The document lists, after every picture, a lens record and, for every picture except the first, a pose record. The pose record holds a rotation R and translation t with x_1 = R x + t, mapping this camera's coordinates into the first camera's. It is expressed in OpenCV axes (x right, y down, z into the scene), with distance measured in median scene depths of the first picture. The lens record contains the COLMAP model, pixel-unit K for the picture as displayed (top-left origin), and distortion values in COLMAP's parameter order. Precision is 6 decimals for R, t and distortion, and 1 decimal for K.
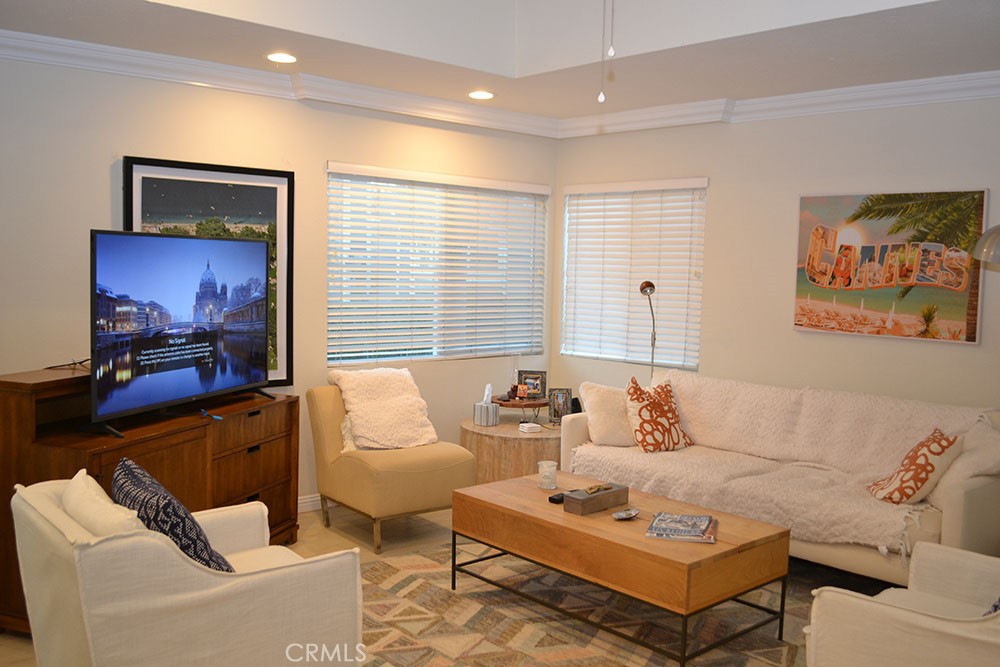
lens RADIAL K [[924.6, 0, 500.0], [0, 924.6, 333.5], [0, 0, 1]] dist [-0.065736, 0.007718]
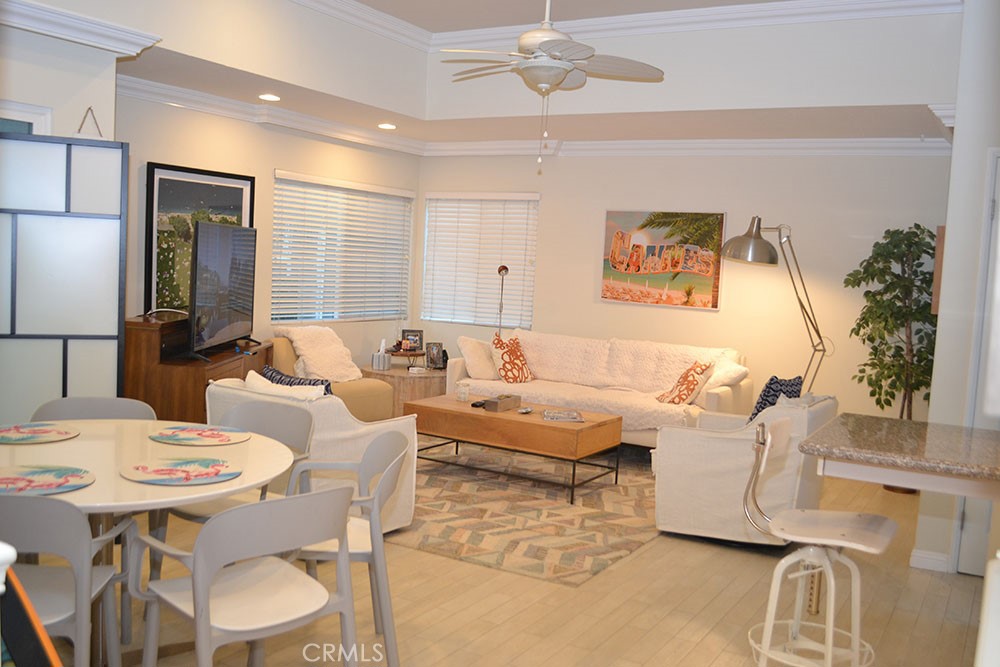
lens RADIAL K [[924.6, 0, 500.0], [0, 924.6, 333.5], [0, 0, 1]] dist [-0.065736, 0.007718]
pose [[0.956737, 0.003507, 0.290934, -0.273191], [-0.007698, 0.999882, 0.013260, 0.030751], [-0.290853, -0.014926, 0.956651, -0.381500]]
